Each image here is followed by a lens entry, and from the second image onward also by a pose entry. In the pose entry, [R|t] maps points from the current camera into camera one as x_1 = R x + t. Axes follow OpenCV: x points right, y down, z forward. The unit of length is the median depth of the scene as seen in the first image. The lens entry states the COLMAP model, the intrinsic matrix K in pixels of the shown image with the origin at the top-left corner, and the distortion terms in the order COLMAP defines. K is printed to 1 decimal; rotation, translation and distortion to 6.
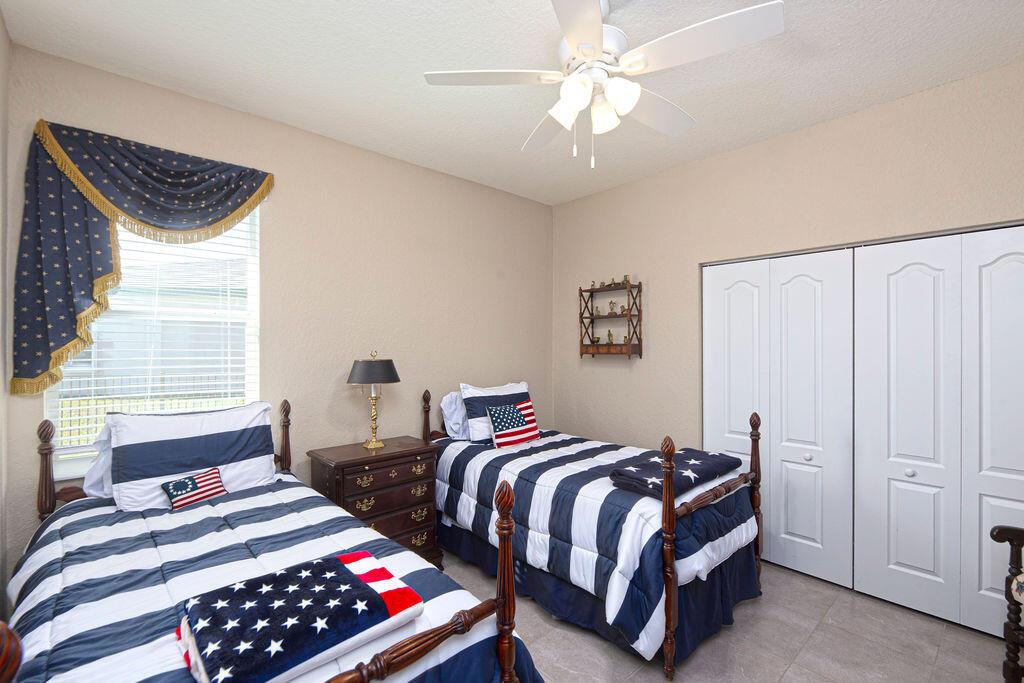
lens RADIAL K [[440.7, 0, 511.2], [0, 440.7, 339.0], [0, 0, 1]] dist [-0.002013, -0.000405]
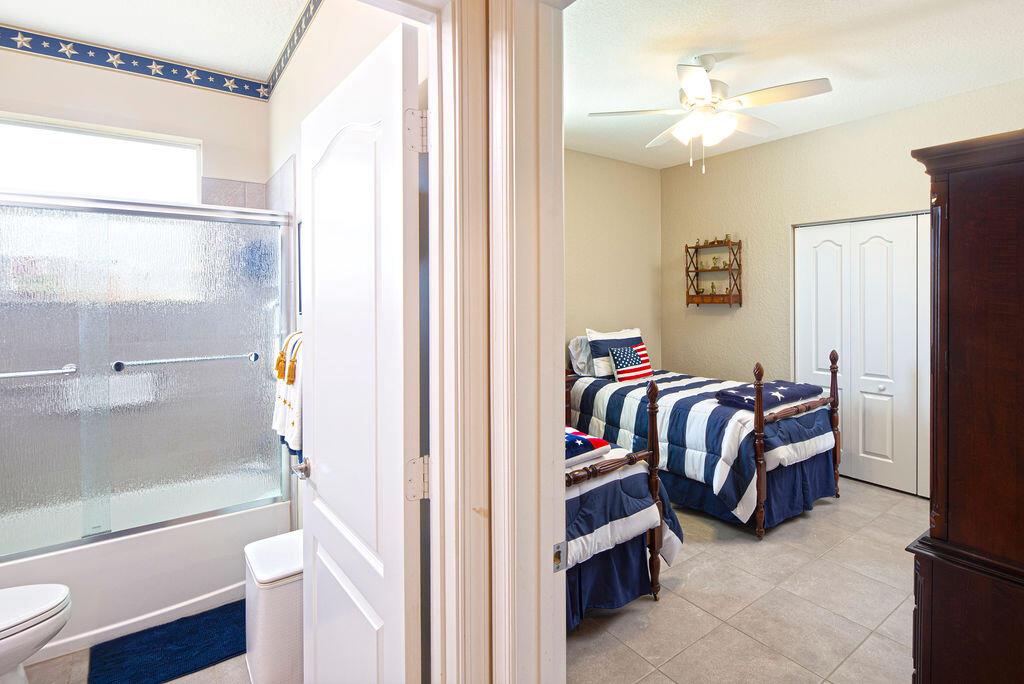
lens RADIAL K [[682.3, 0, 512.1], [0, 682.3, 291.0], [0, 0, 1]] dist [0.002768, 0.001005]
pose [[0.998649, -0.005524, -0.051660, -0.222445], [0.006189, 0.999900, 0.012719, -0.025701], [0.051584, -0.013021, 0.998584, -0.859517]]
